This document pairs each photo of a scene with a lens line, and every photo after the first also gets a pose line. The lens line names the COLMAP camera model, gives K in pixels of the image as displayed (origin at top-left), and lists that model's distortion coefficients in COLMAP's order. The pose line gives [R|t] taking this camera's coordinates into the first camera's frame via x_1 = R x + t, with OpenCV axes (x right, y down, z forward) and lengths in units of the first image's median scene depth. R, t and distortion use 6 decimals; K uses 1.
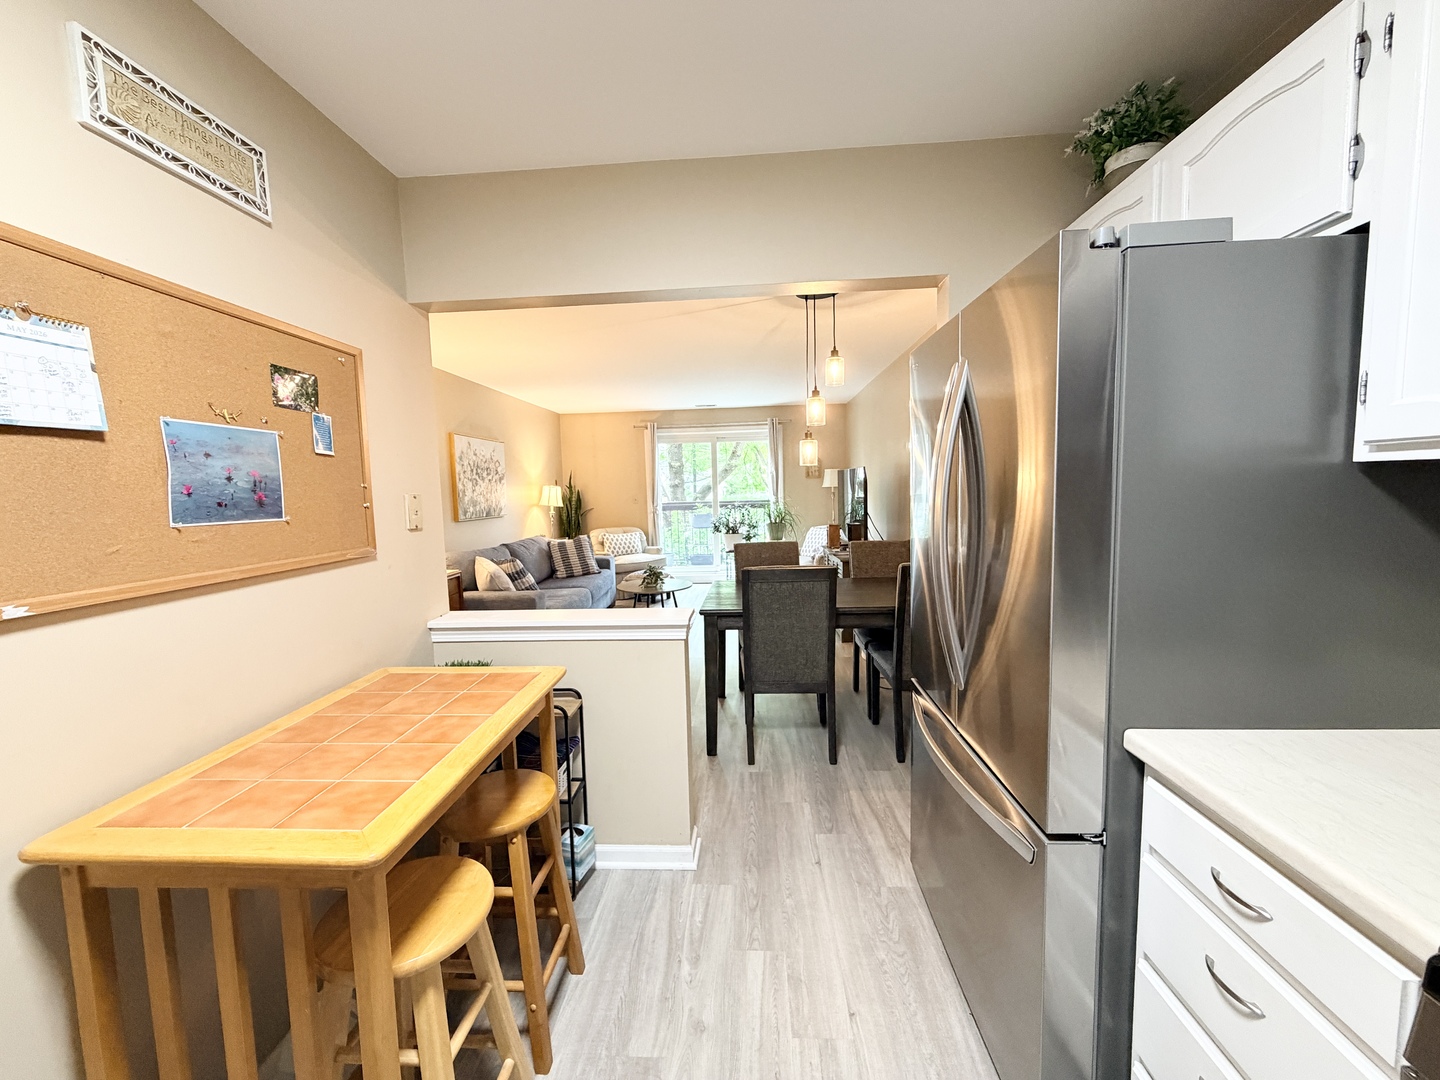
lens RADIAL K [[572.8, 0, 709.2], [0, 572.8, 532.8], [0, 0, 1]] dist [-0.000311, 0.000984]
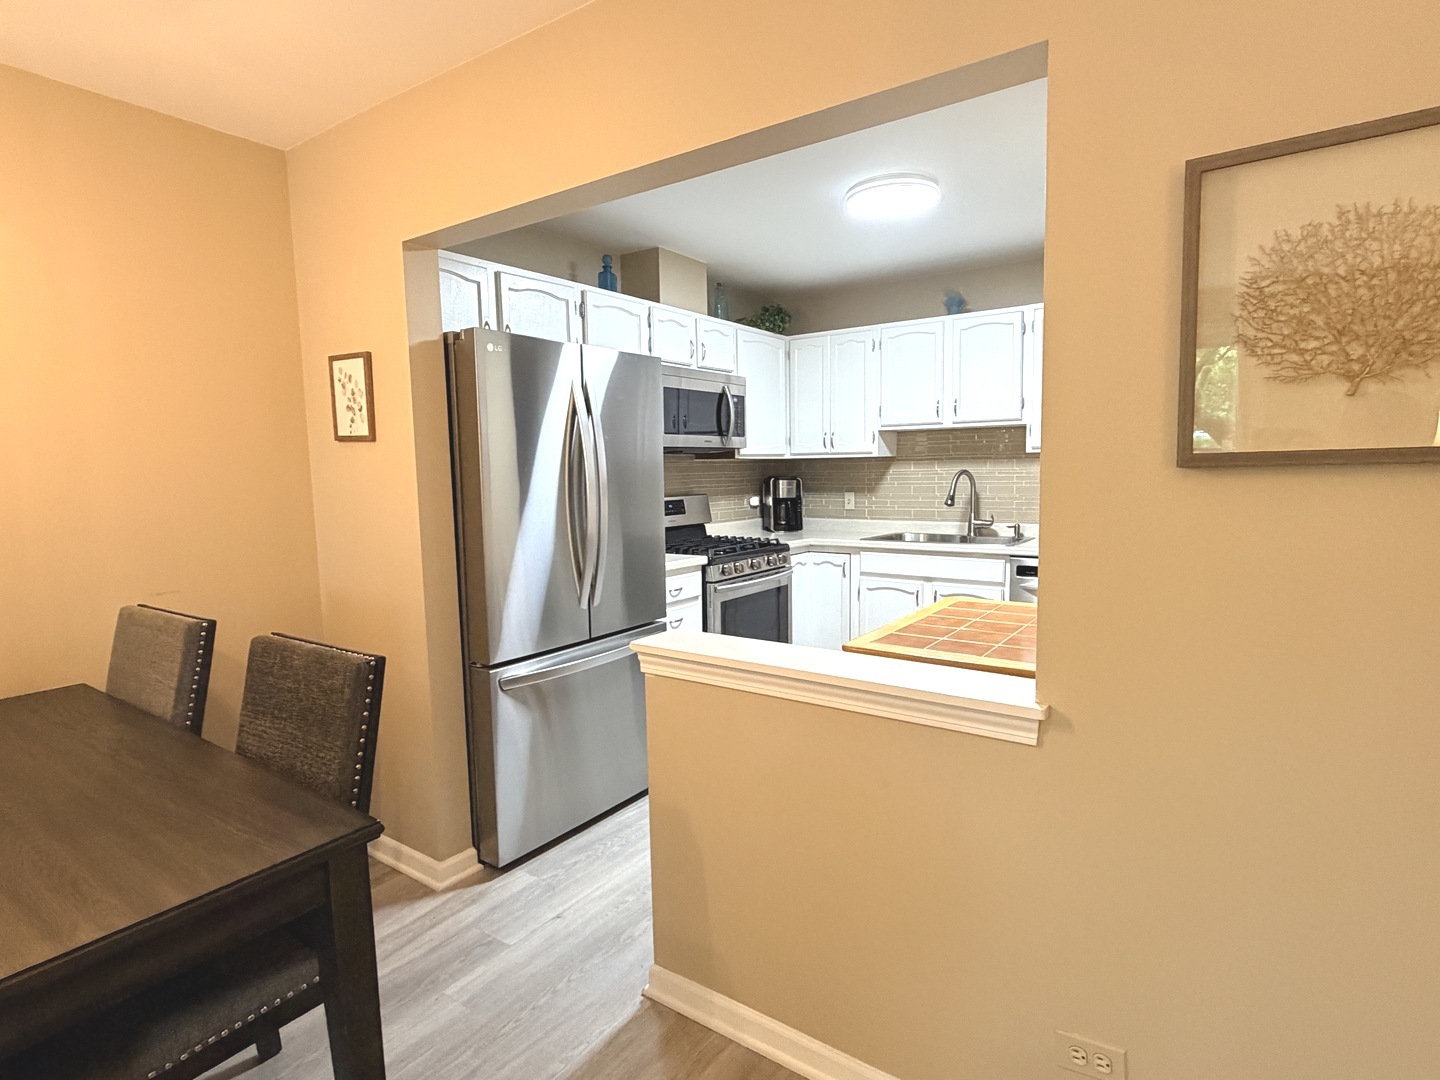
lens RADIAL K [[765.9, 0, 712.7], [0, 765.9, 539.9], [0, 0, 1]] dist [-0.004780, -0.000312]
pose [[-0.849069, -0.006396, 0.528243, -0.927197], [0.089933, 0.983581, 0.156462, -0.185969], [-0.520570, 0.180354, -0.834553, 2.710299]]
